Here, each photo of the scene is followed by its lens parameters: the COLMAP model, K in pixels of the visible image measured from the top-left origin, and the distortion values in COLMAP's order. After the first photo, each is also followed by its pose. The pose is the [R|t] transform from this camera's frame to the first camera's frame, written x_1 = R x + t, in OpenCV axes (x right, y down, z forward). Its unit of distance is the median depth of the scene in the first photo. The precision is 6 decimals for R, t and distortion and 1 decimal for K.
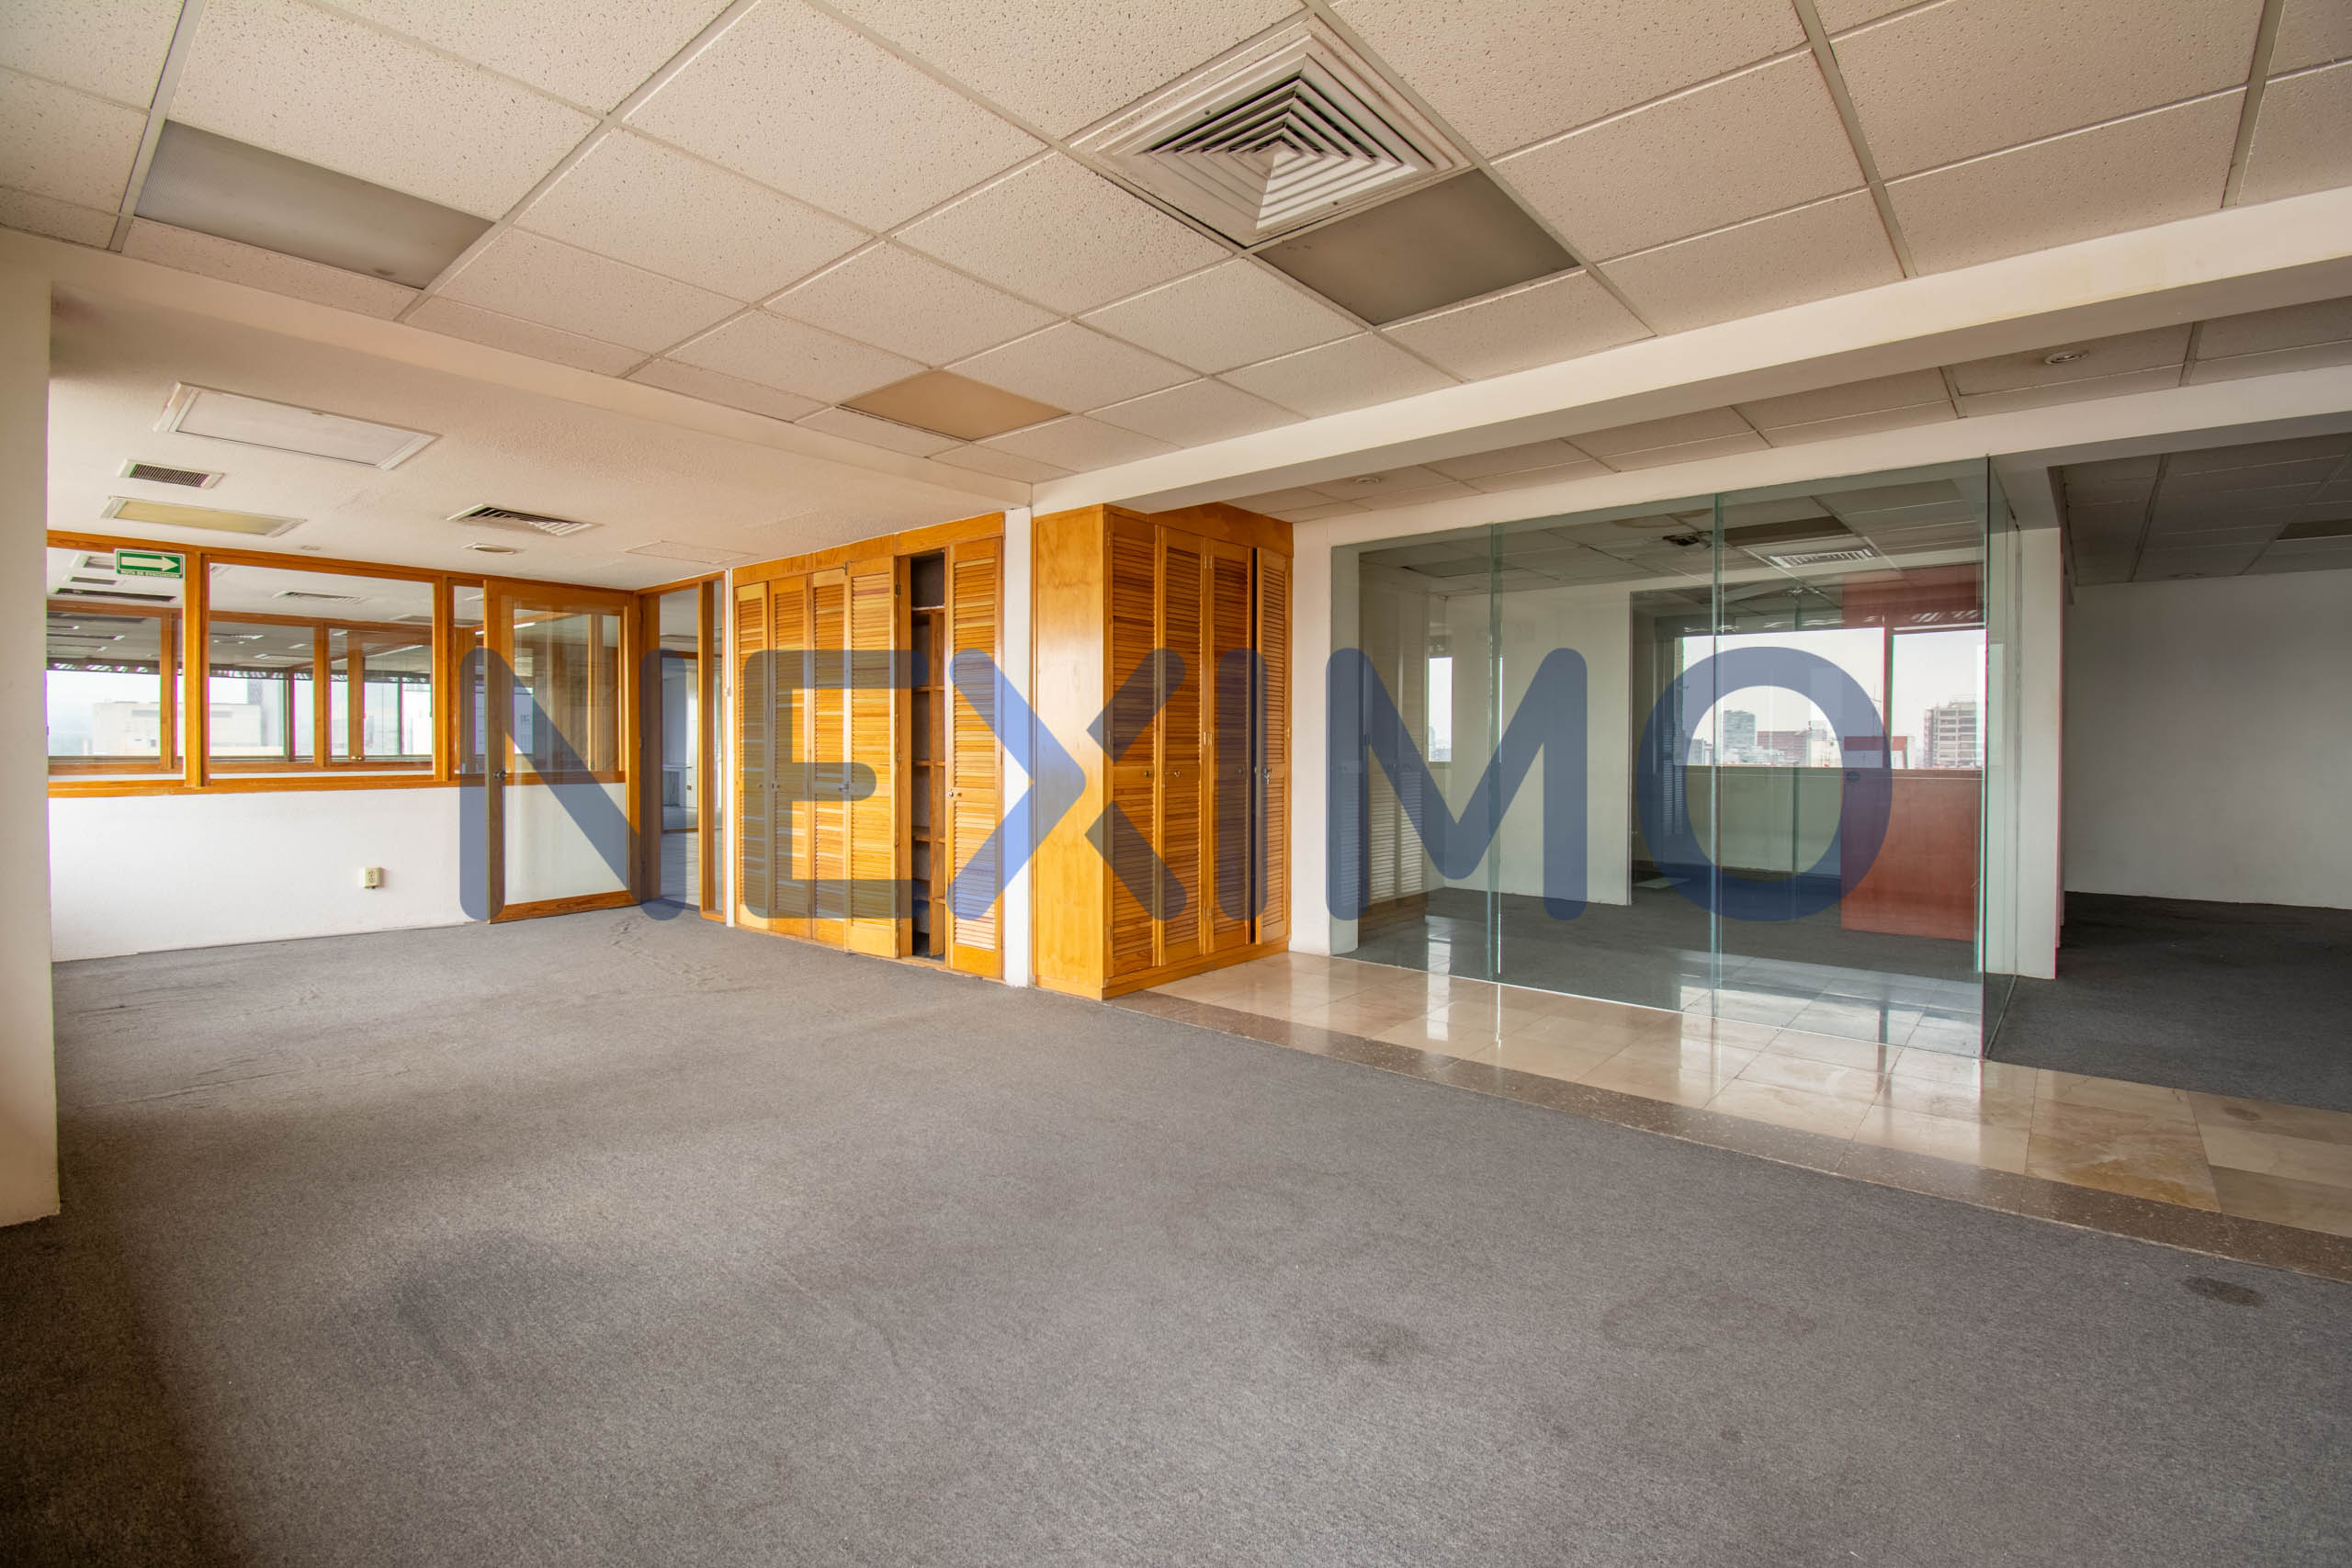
lens RADIAL K [[1060.1, 0, 1171.2], [0, 1060.1, 748.2], [0, 0, 1]] dist [0.002493, -0.003030]
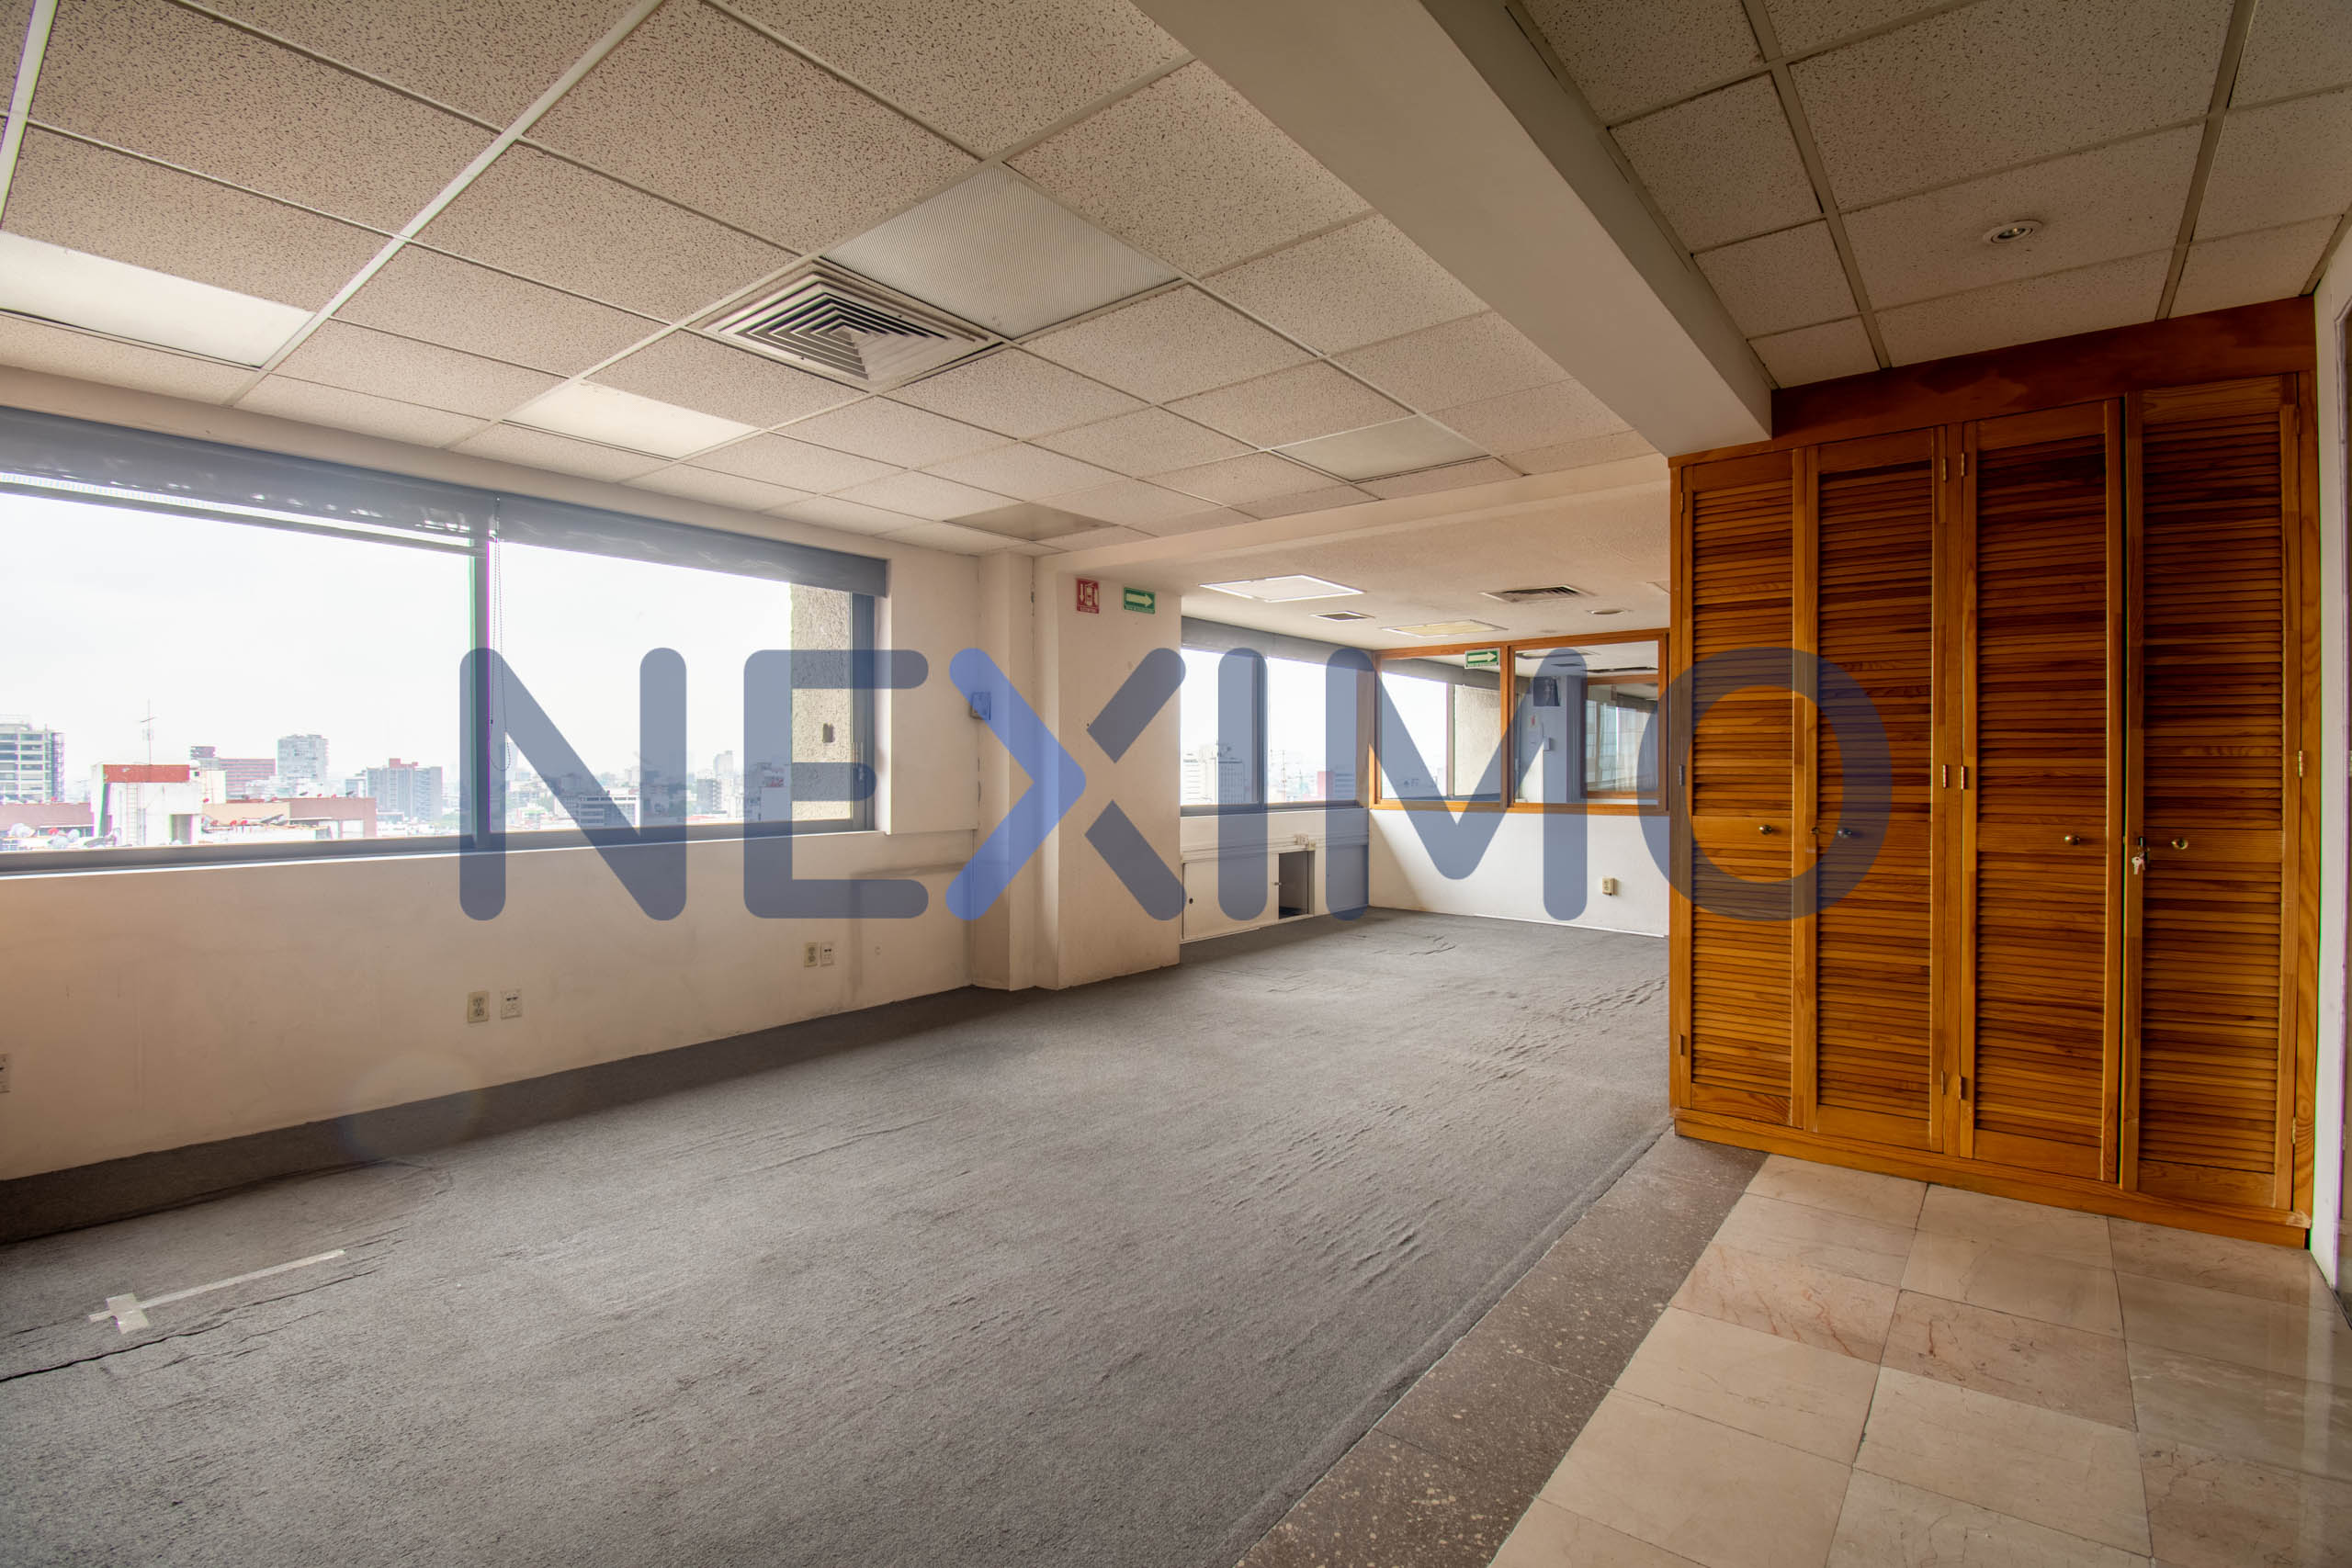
lens RADIAL K [[1060.1, 0, 1177.3], [0, 1060.1, 776.7], [0, 0, 1]] dist [0.002493, -0.003030]
pose [[0.042538, 0.003965, -0.999087, 0.615755], [-0.006691, 0.999971, 0.003683, -0.008995], [0.999072, 0.006528, 0.042564, 0.588913]]
